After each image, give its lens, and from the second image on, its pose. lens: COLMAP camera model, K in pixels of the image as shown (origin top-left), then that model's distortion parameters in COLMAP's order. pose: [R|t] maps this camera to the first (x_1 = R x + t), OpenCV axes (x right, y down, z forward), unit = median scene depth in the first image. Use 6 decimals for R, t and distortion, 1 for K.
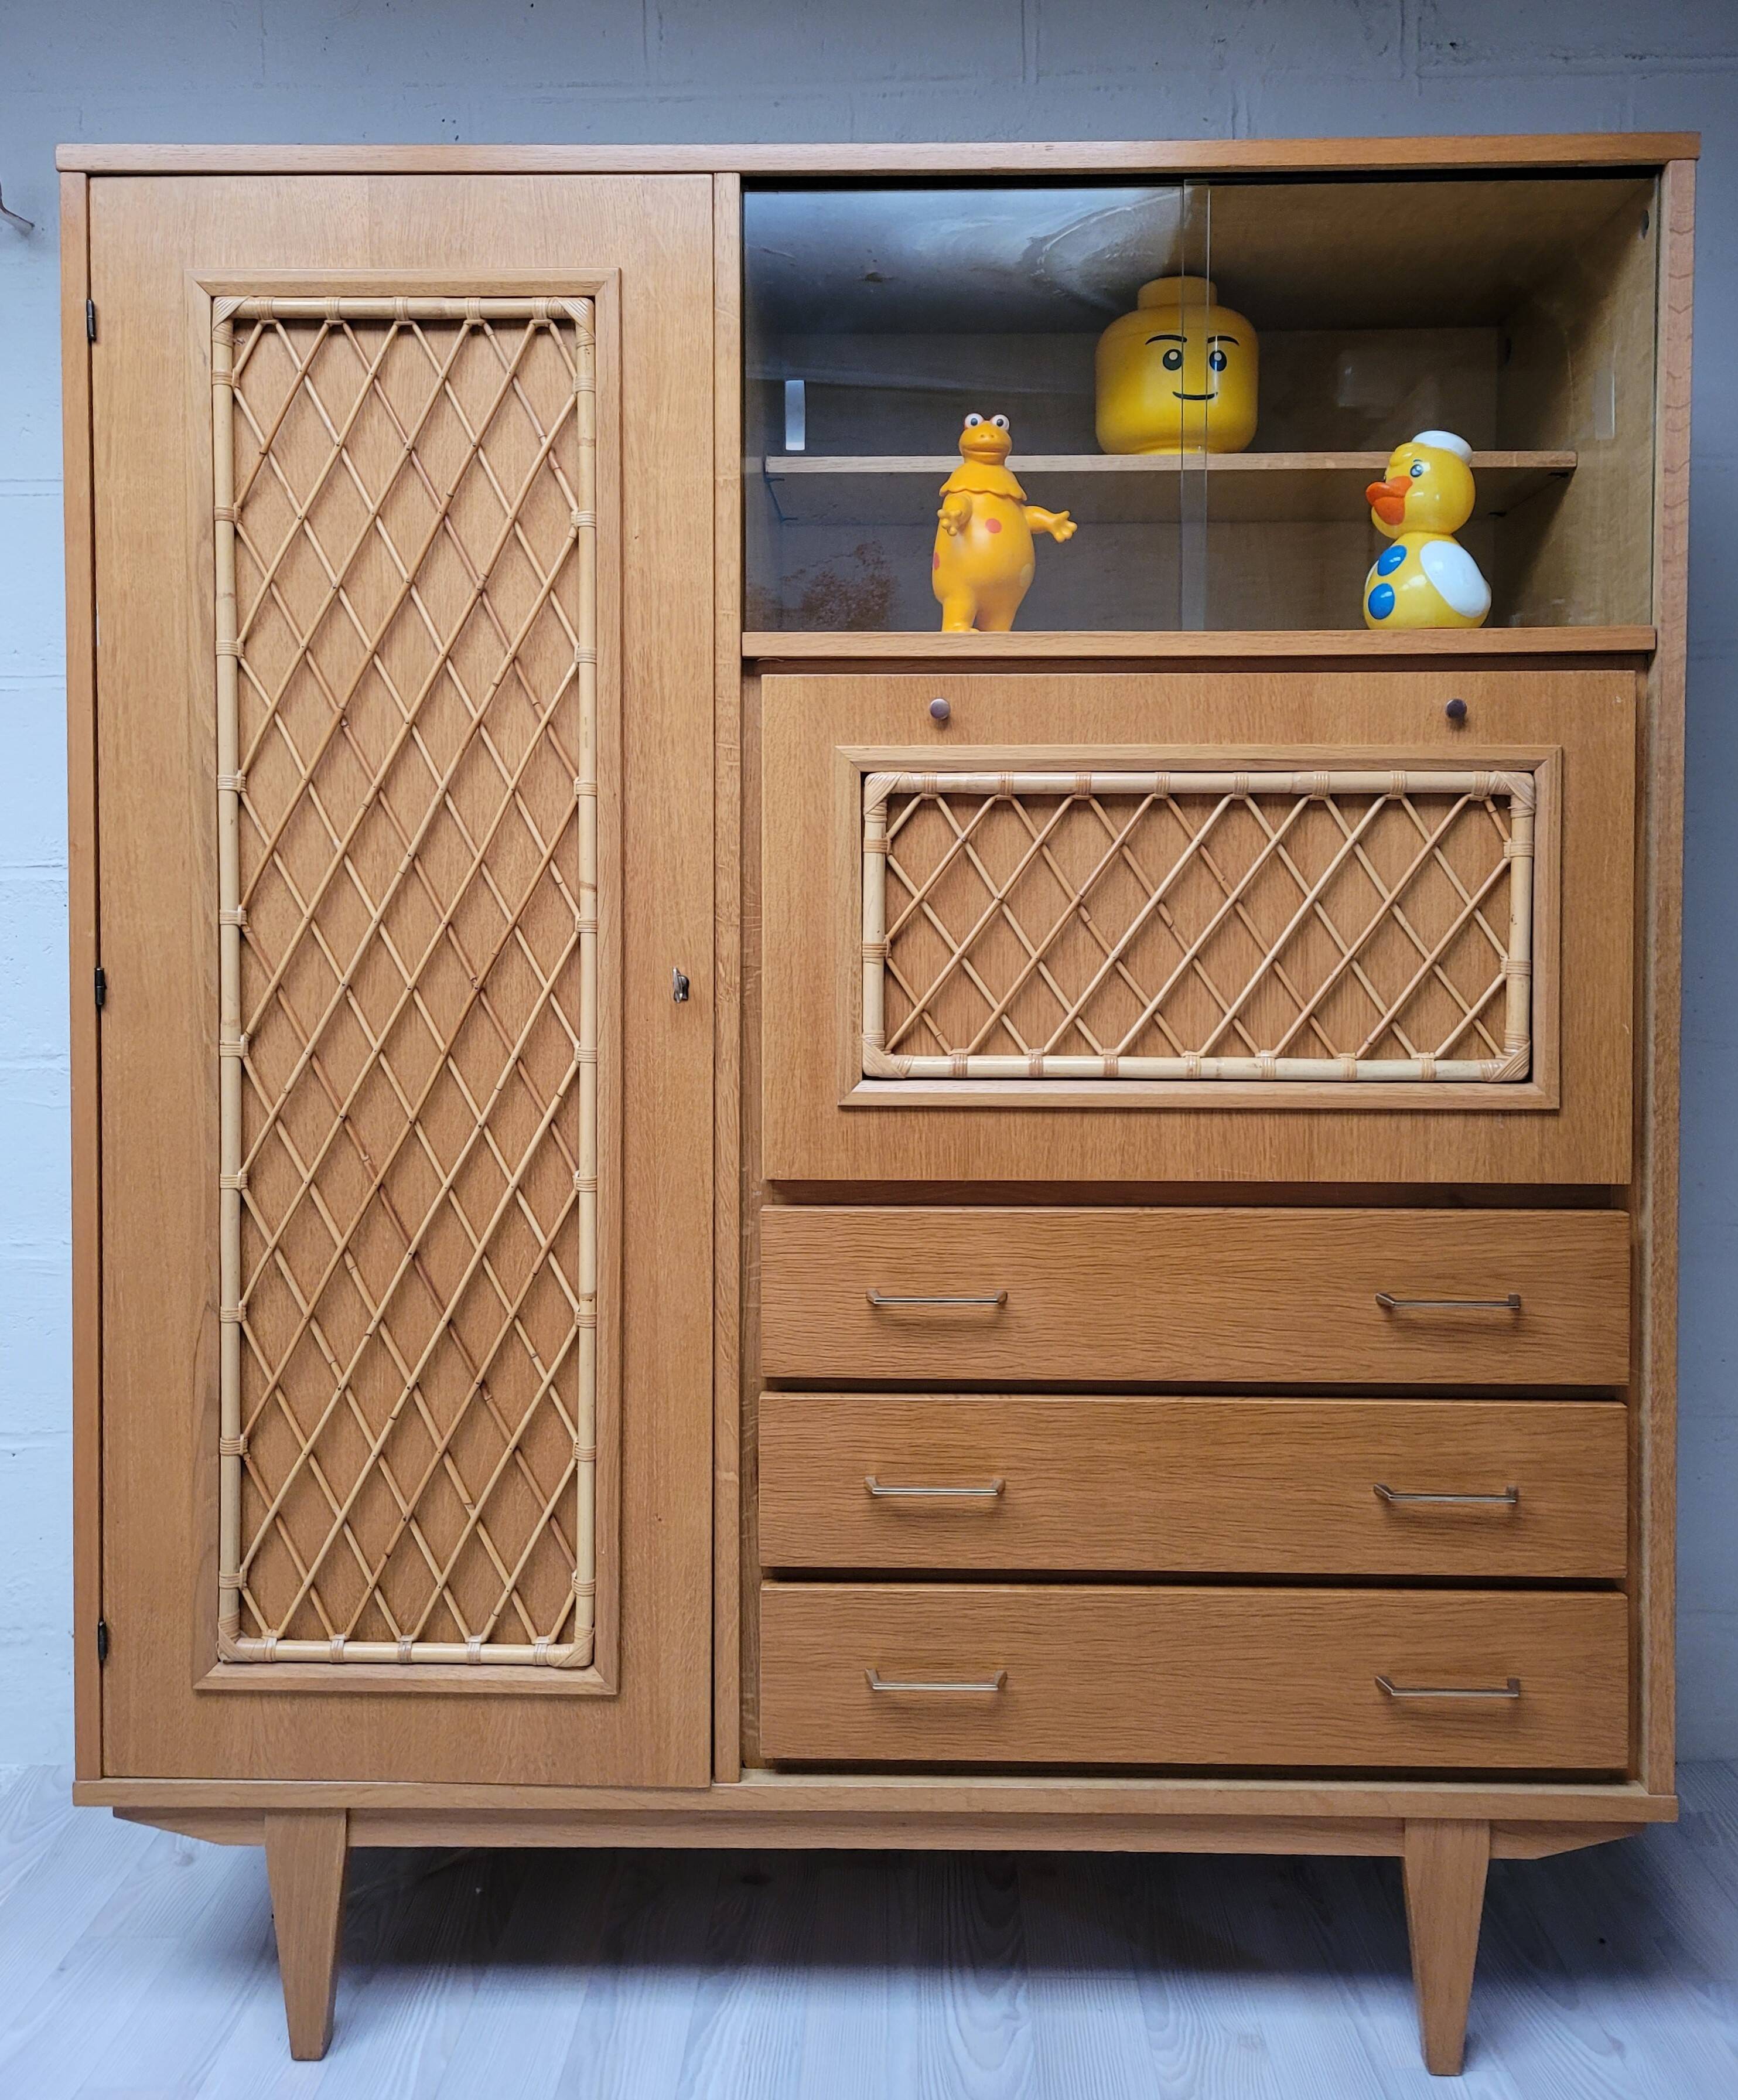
lens RADIAL K [[1748.1, 0, 891.9], [0, 1748.1, 931.5], [0, 0, 1]] dist [0.053288, -0.048326]
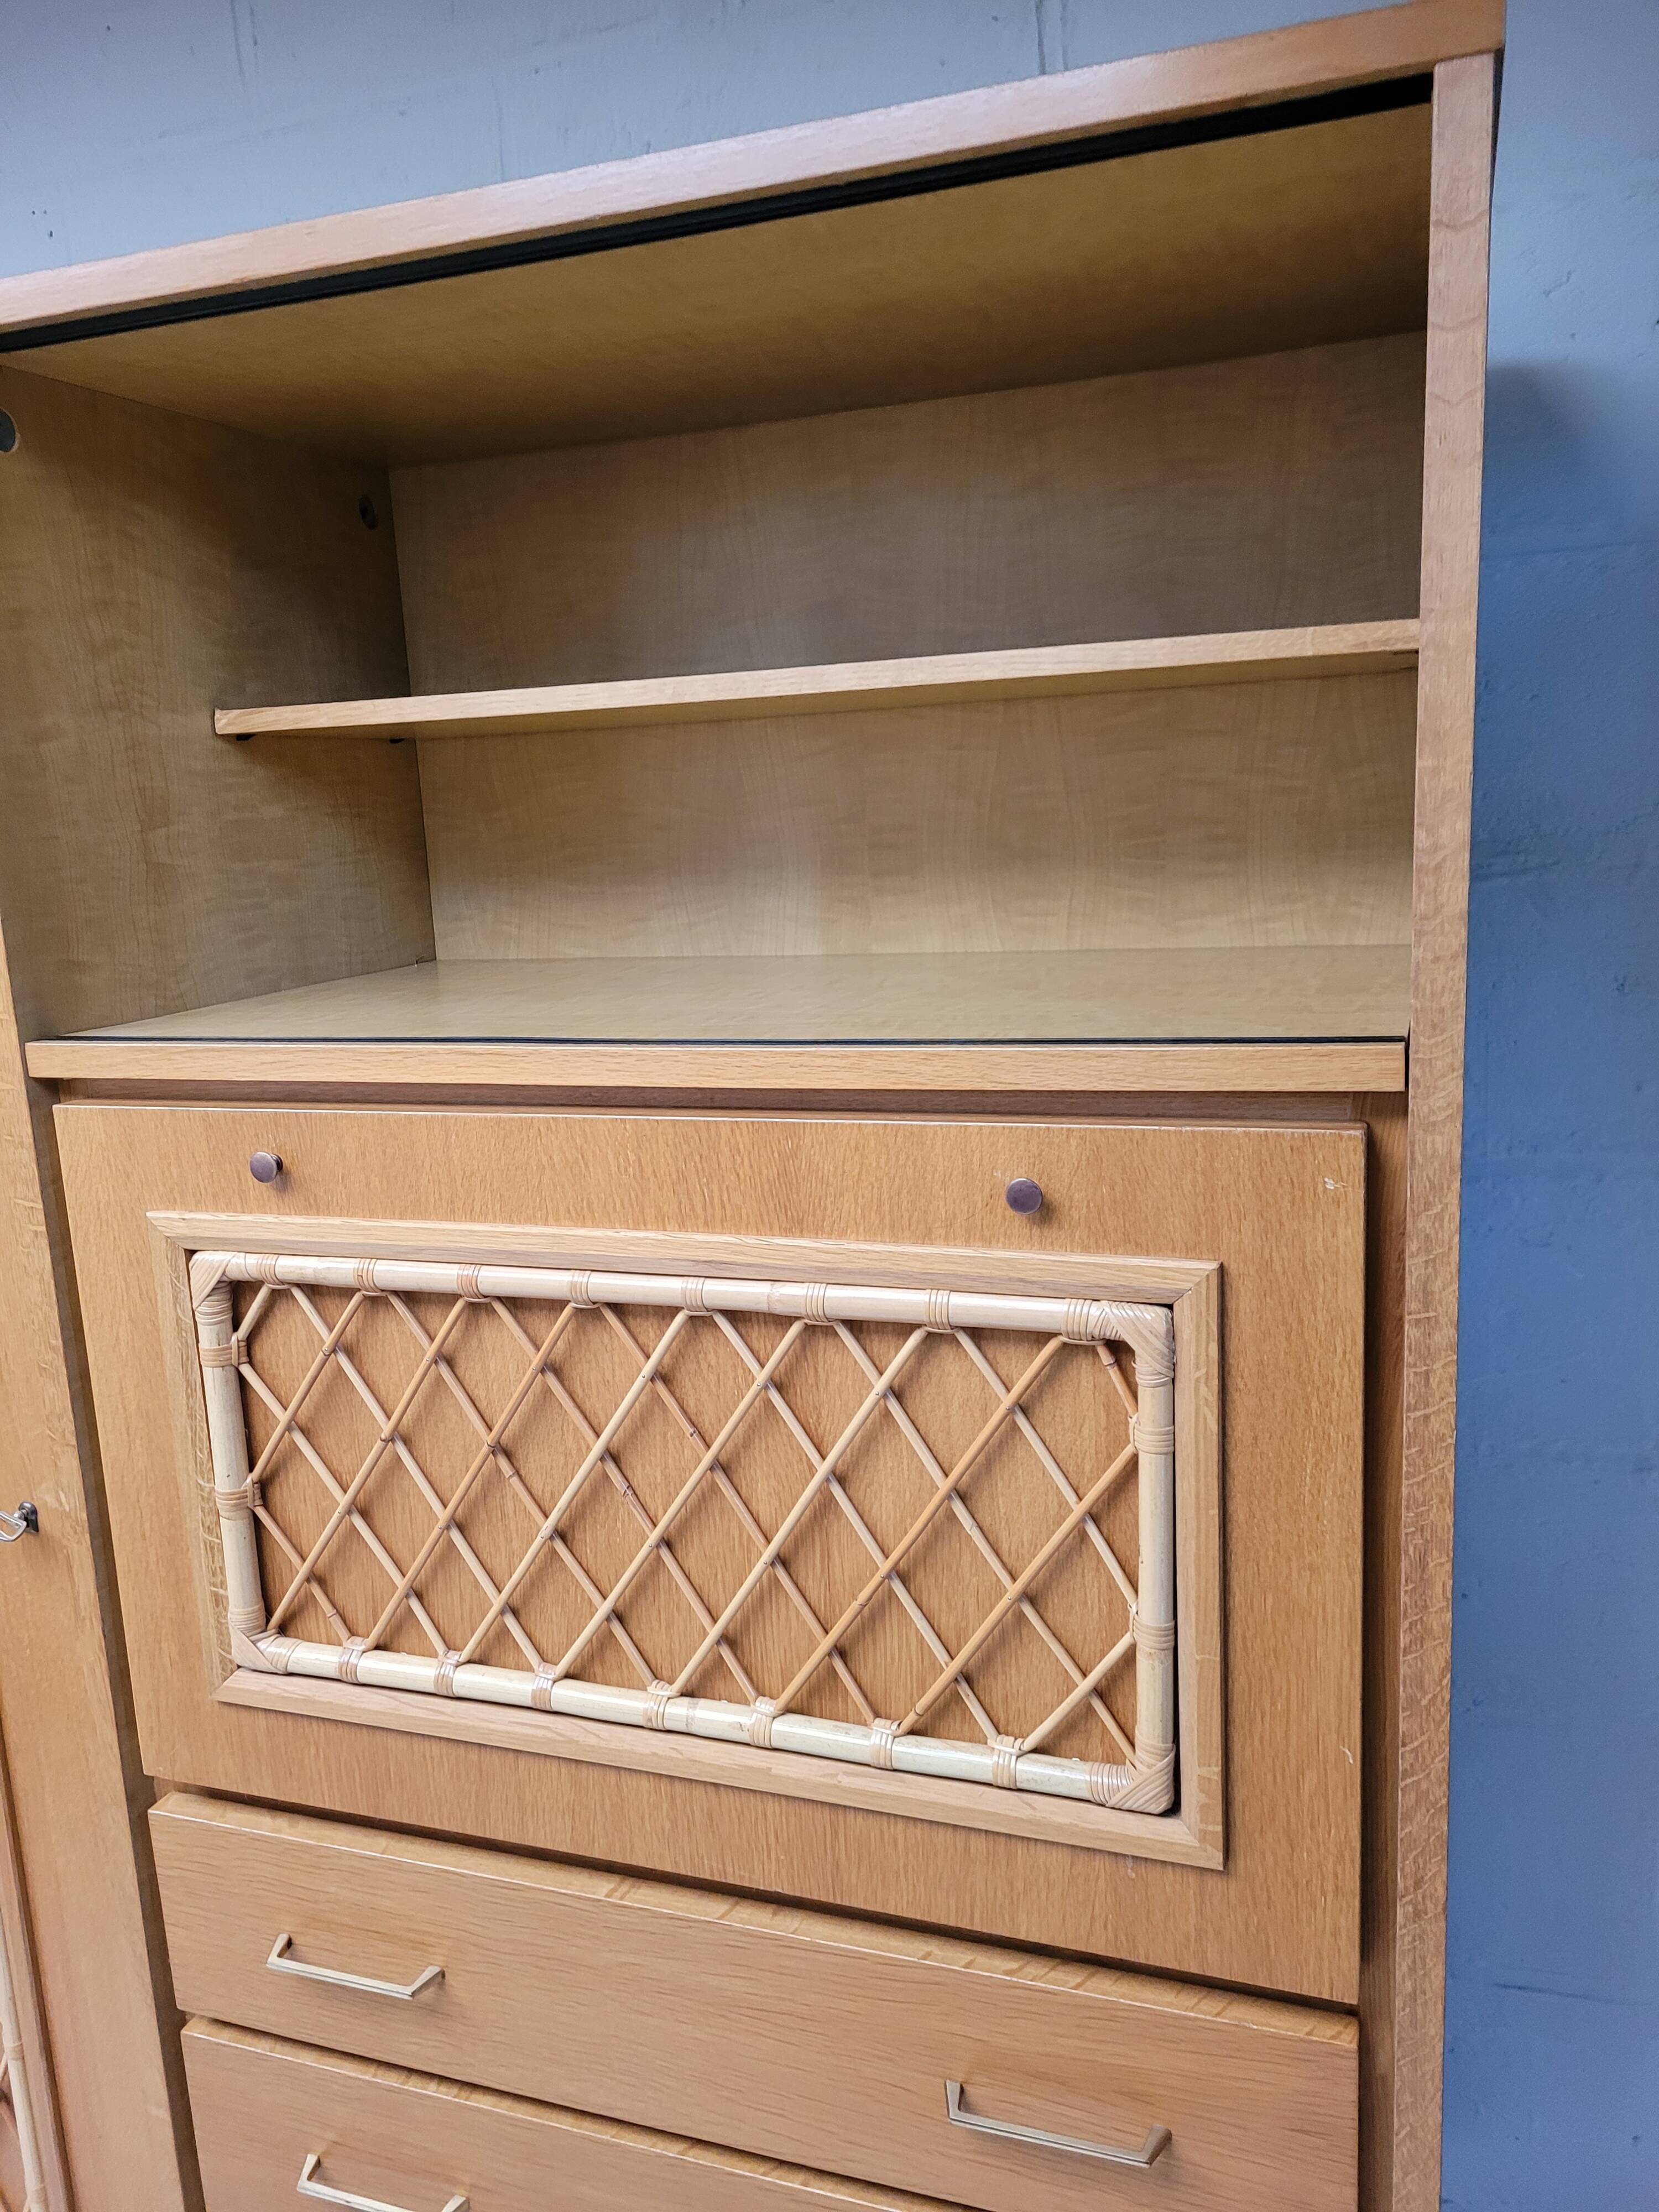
lens RADIAL K [[1652.6, 0, 837.2], [0, 1652.6, 1102.9], [0, 0, 1]] dist [0.026867, -0.001023]
pose [[0.946916, 0.011821, -0.321263, 0.425400], [0.043674, 0.985329, 0.164984, -0.240703], [0.318500, -0.170257, 0.932508, 0.484014]]
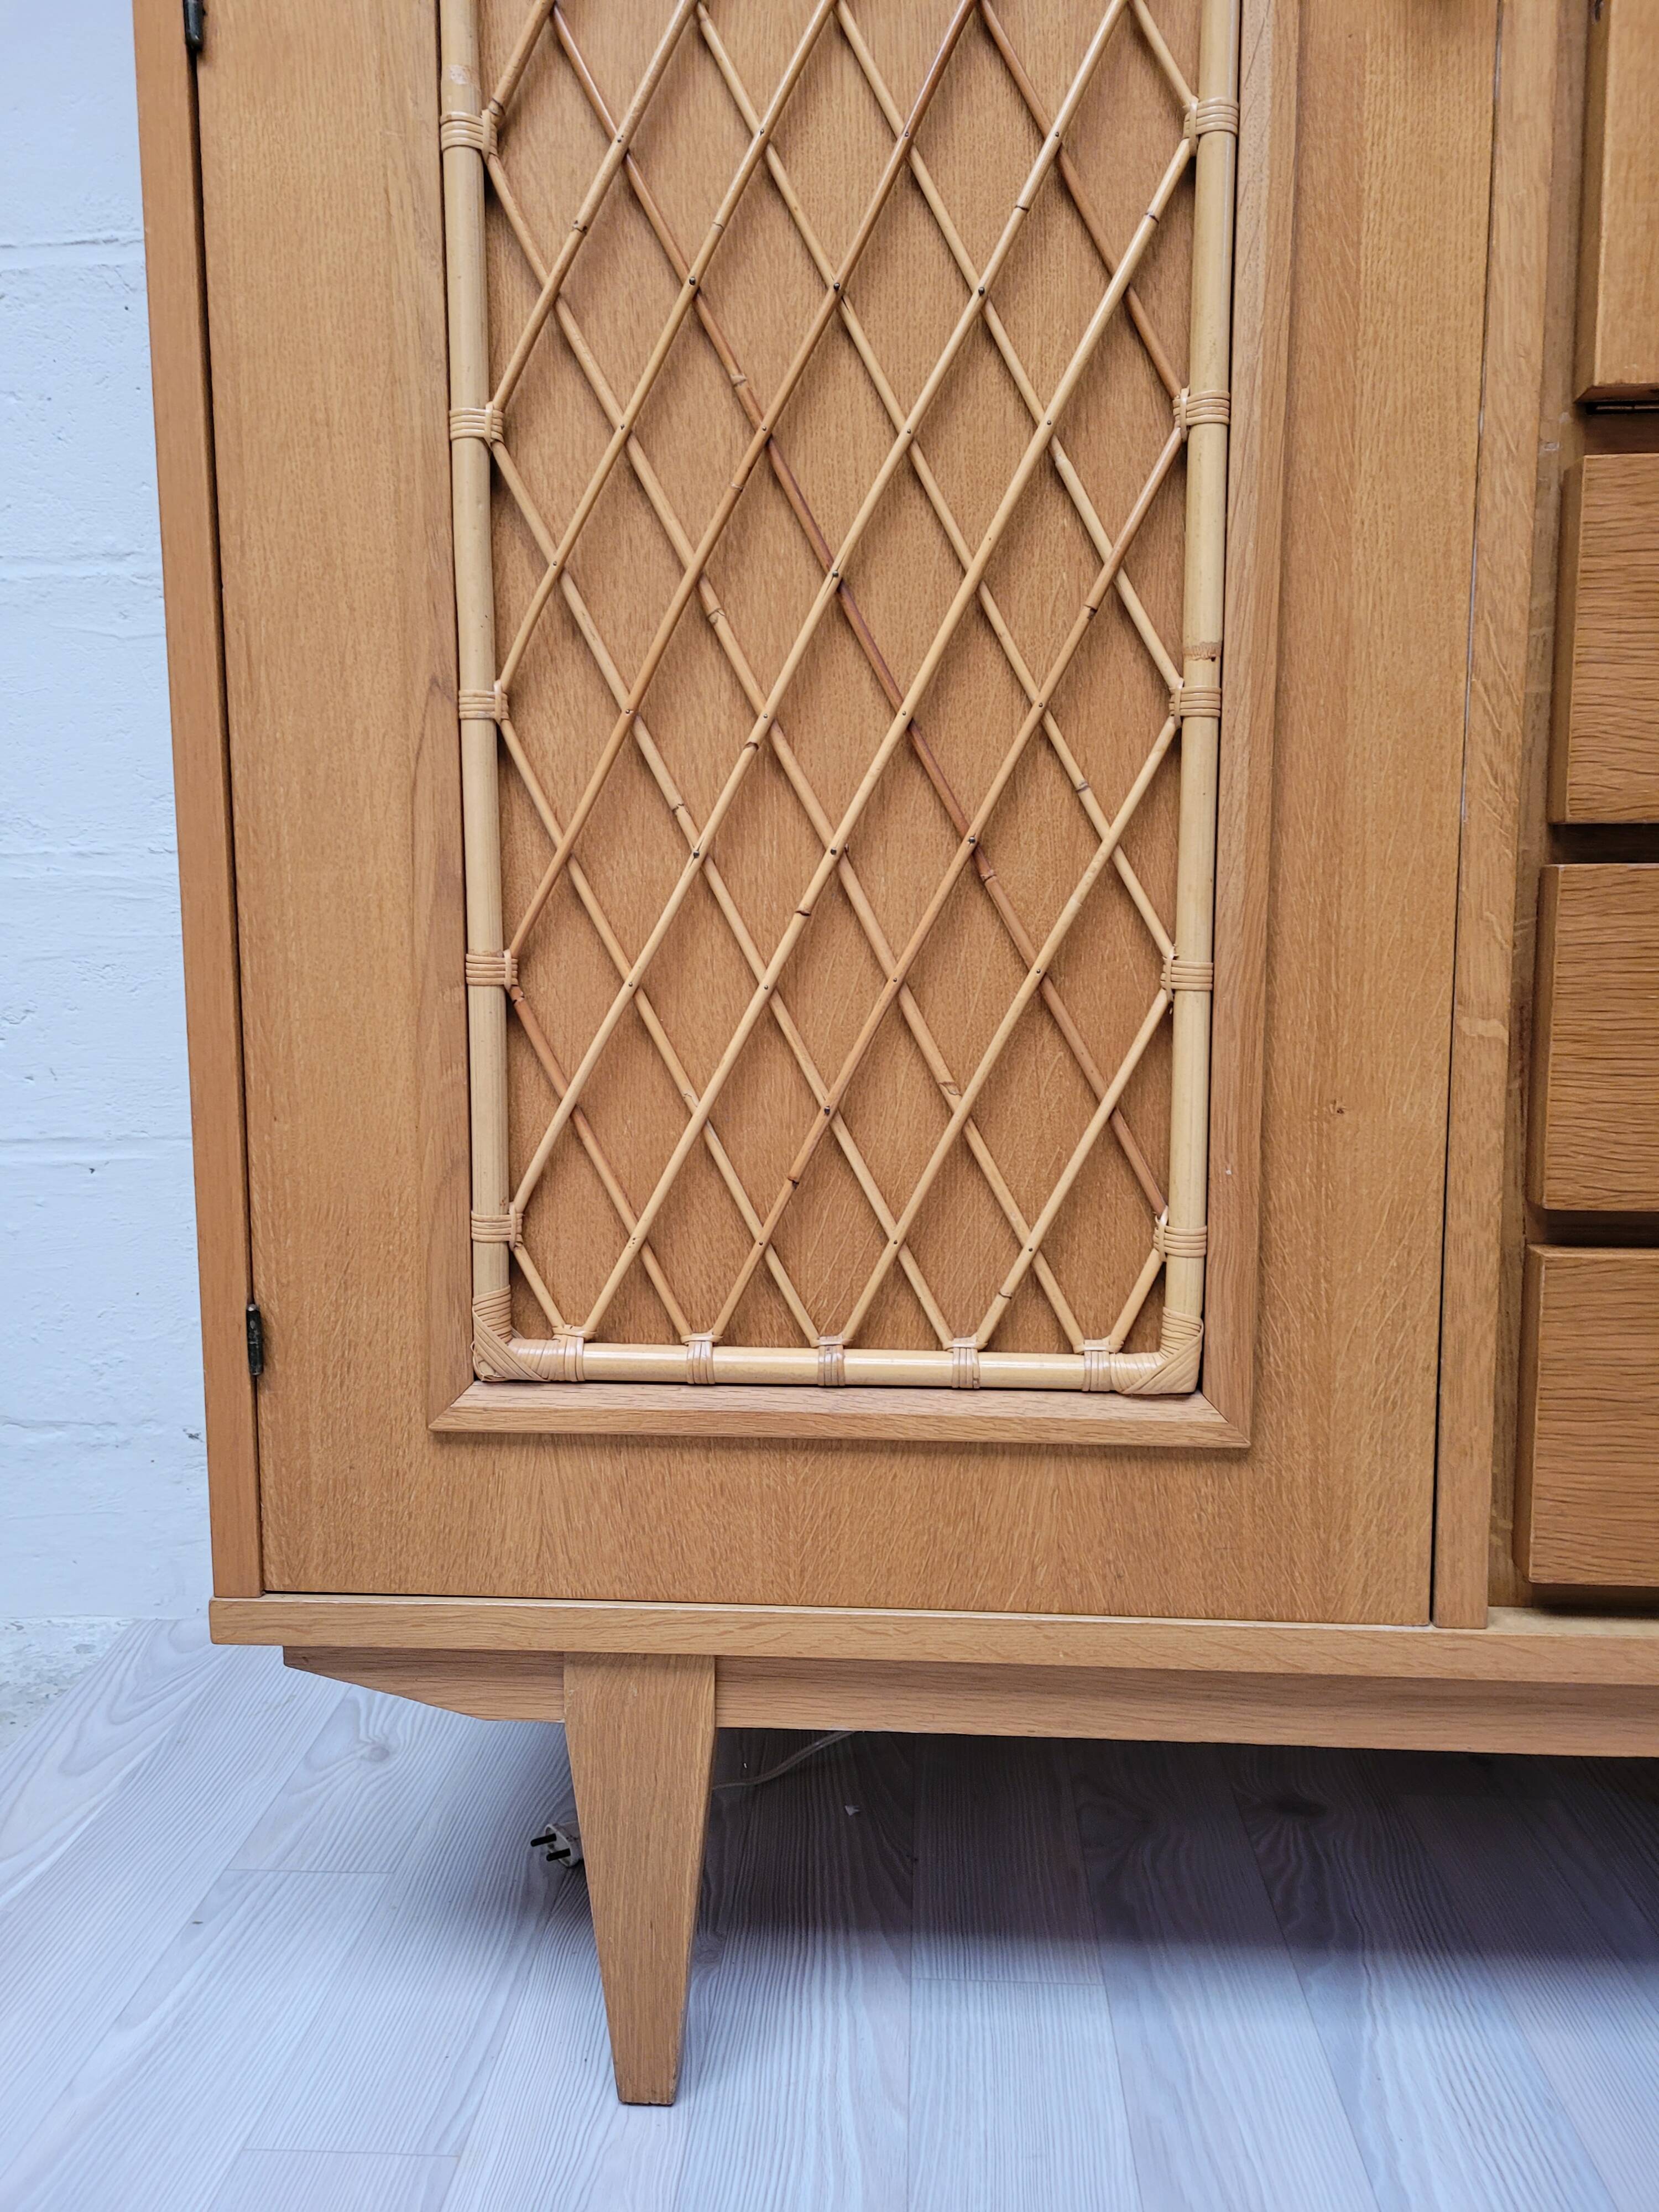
lens RADIAL K [[1661.6, 0, 829.5], [0, 1661.6, 1106.0], [0, 0, 1]] dist [0.066770, -0.067020]
pose [[0.998650, 0.001766, -0.051913, -0.252841], [0.003011, 0.995774, 0.091793, 0.289846], [0.051856, -0.091825, 0.994424, 0.526249]]
